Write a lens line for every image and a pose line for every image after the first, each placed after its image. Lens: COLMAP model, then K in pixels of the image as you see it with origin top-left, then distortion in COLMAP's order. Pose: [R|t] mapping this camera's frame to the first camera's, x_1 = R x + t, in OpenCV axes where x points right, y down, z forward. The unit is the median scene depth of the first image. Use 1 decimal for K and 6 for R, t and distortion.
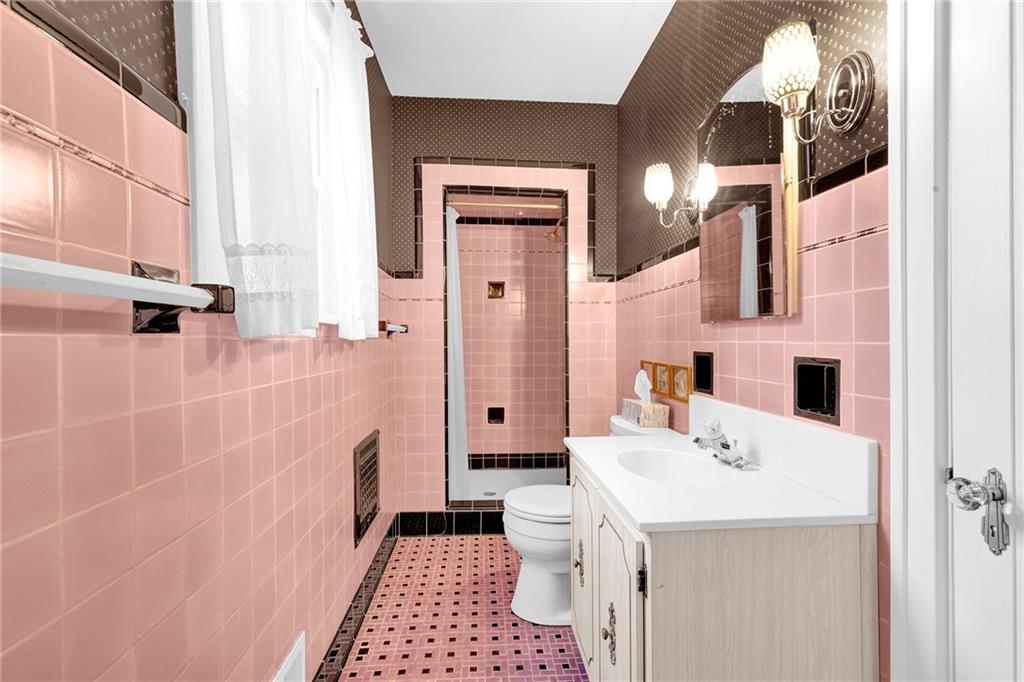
lens RADIAL K [[463.2, 0, 512.3], [0, 463.2, 343.0], [0, 0, 1]] dist [0.009779, 0.000579]
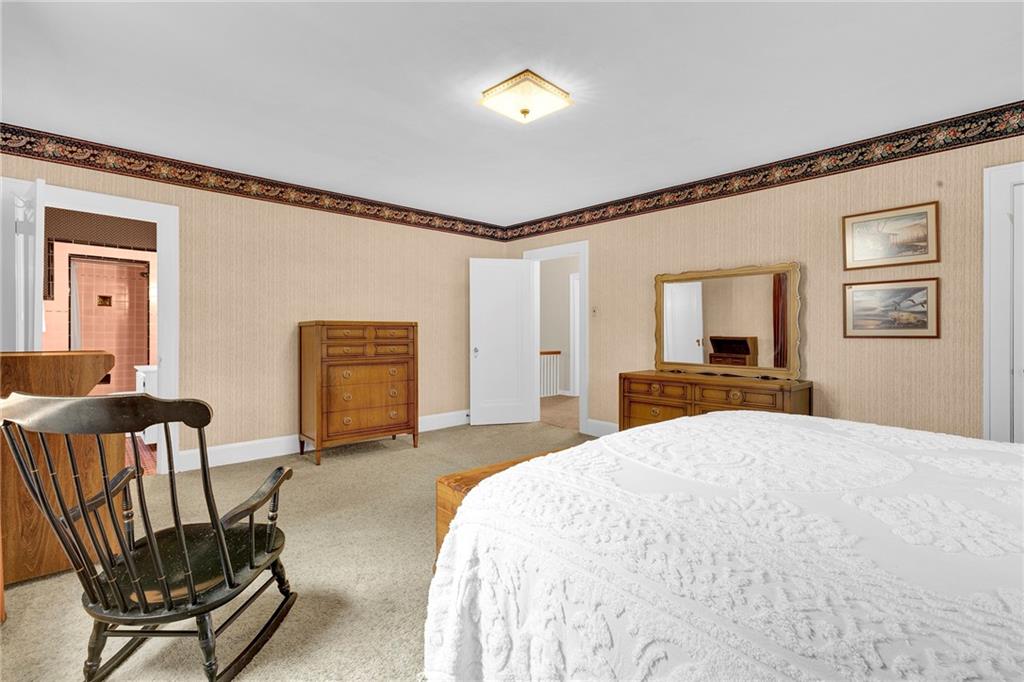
lens RADIAL K [[463.2, 0, 504.8], [0, 463.2, 333.0], [0, 0, 1]] dist [0.009779, 0.000579]
pose [[0.781424, 0.000504, 0.624001, 0.040379], [-0.001381, 0.999999, 0.000922, -0.005873], [-0.623999, -0.001582, 0.781423, -1.149268]]
